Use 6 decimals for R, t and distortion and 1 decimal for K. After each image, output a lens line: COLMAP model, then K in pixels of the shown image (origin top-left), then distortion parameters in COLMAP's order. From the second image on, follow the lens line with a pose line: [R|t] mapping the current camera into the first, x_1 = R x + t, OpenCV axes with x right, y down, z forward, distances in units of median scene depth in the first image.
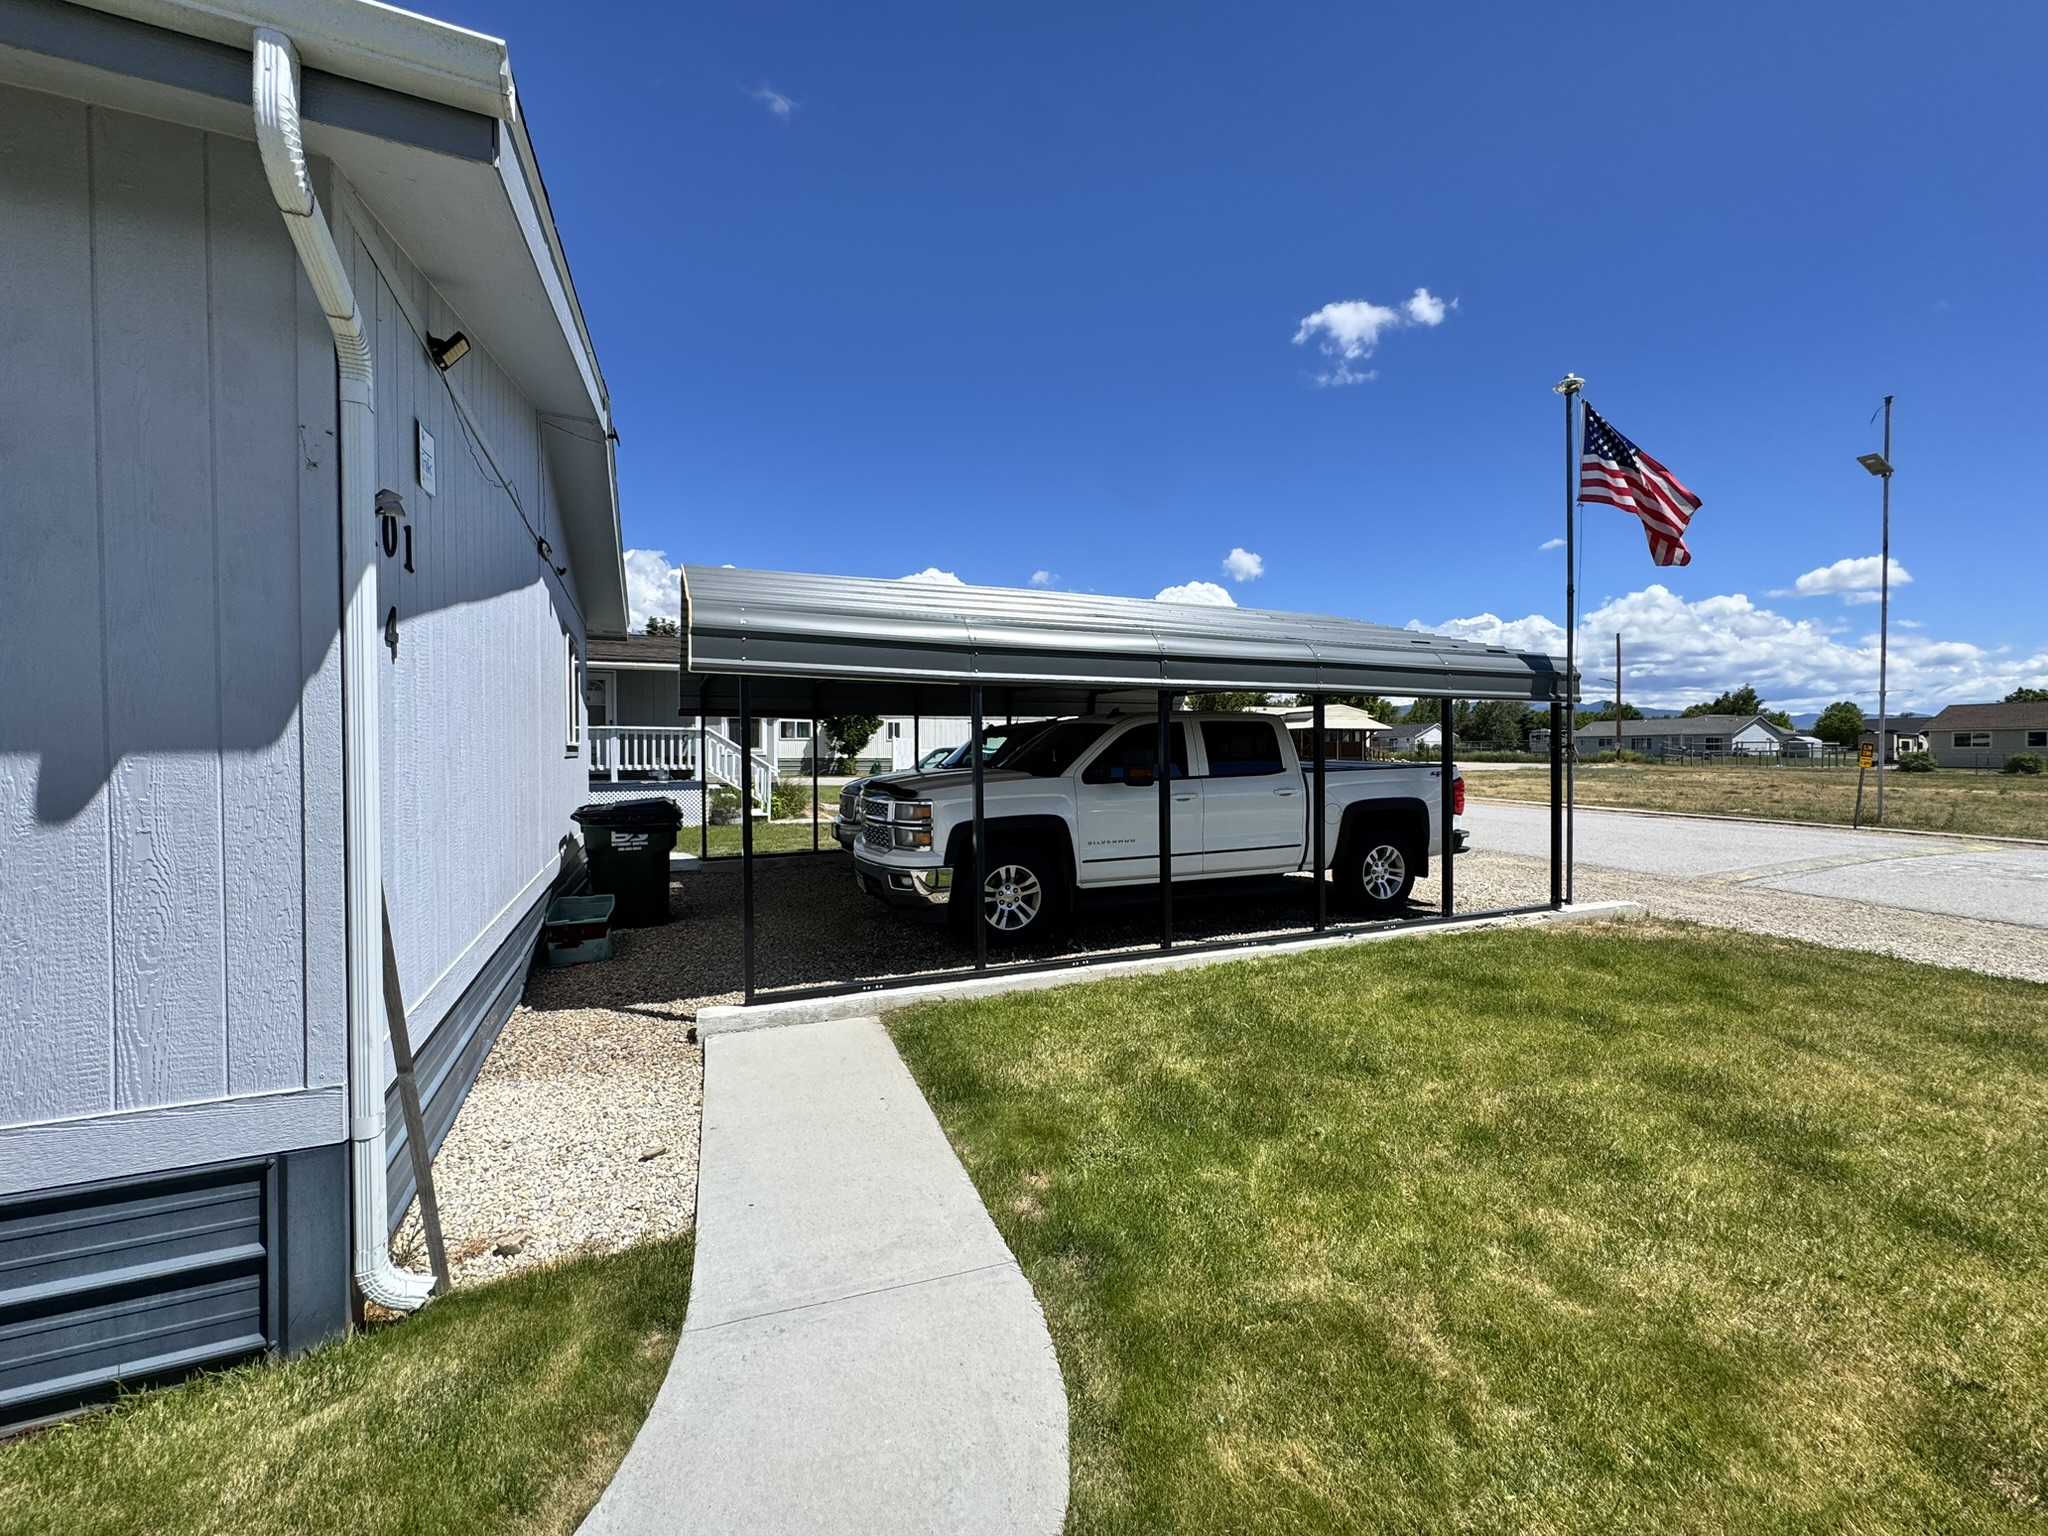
lens RADIAL K [[818.0, 0, 1023.7], [0, 818.0, 764.8], [0, 0, 1]] dist [-0.003381, 0.000171]
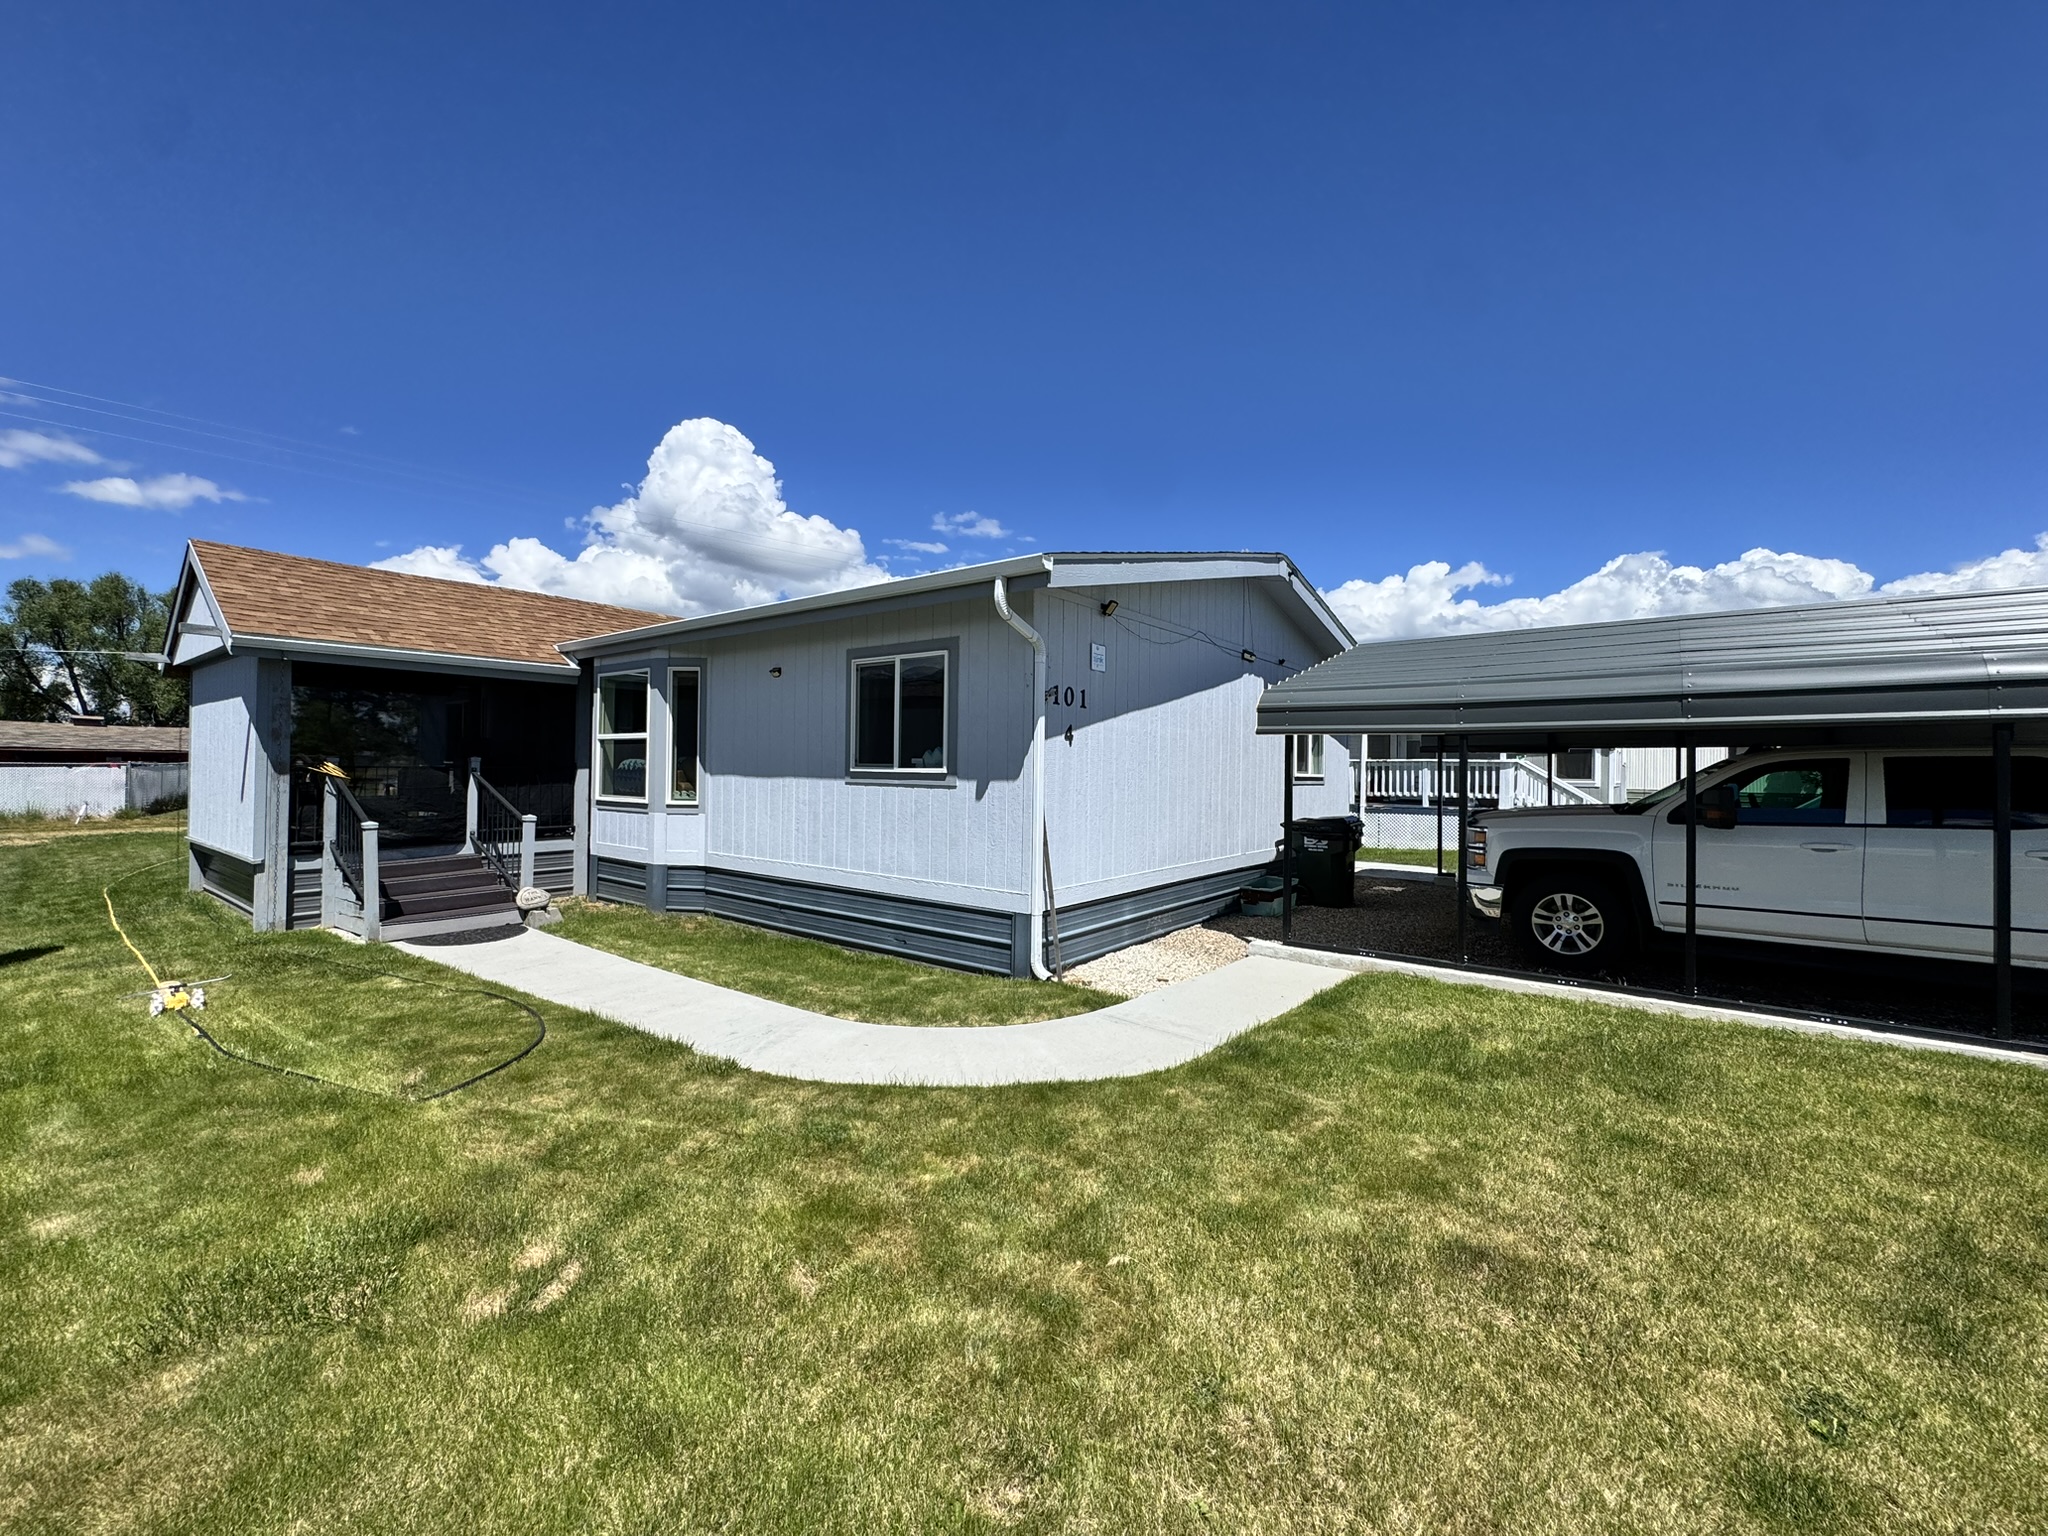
lens RADIAL K [[818.0, 0, 1023.7], [0, 818.0, 764.8], [0, 0, 1]] dist [-0.003381, 0.000171]
pose [[0.475482, 0.000736, -0.879725, 0.959038], [-0.029858, 0.999437, -0.015302, -0.014677], [0.879218, 0.033543, 0.475237, -0.236223]]
